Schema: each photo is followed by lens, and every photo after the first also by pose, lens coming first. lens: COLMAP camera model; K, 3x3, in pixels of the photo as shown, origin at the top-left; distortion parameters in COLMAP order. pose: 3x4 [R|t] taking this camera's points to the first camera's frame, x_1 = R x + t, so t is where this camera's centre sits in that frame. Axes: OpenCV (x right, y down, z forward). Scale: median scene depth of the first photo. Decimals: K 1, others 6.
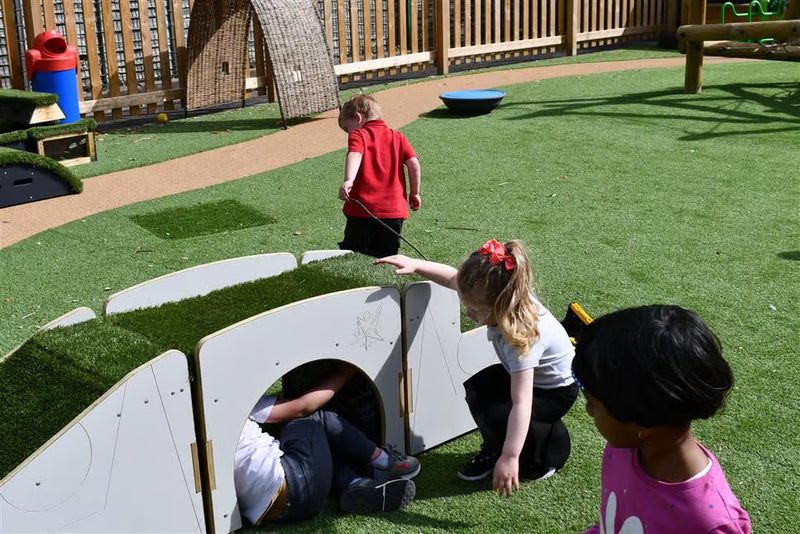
lens RADIAL K [[1118.1, 0, 400.0], [0, 1118.1, 267.0], [0, 0, 1]] dist [-0.081953, -0.018245]
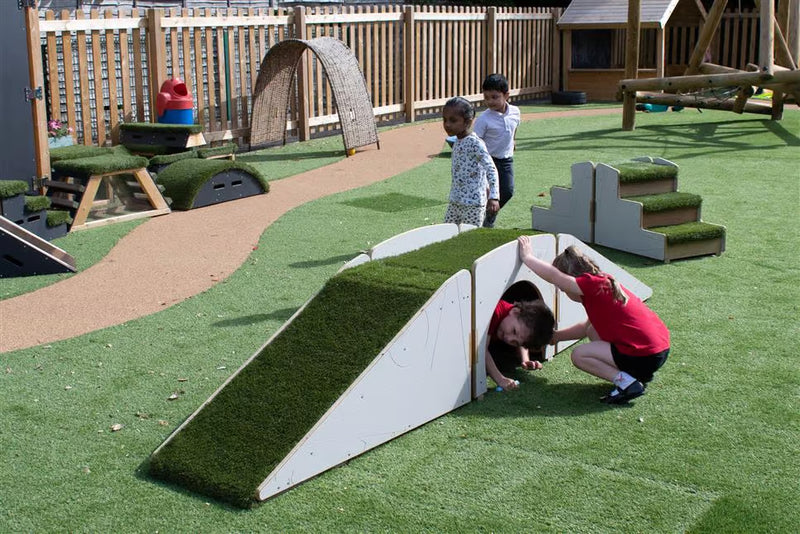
lens RADIAL K [[1118.1, 0, 400.0], [0, 1118.1, 267.0], [0, 0, 1]] dist [-0.081953, -0.018245]
pose [[0.978362, -0.029698, 0.204760, -0.283660], [0.043714, 0.996975, -0.064270, 0.080049], [-0.202232, 0.071830, 0.976700, -0.233987]]
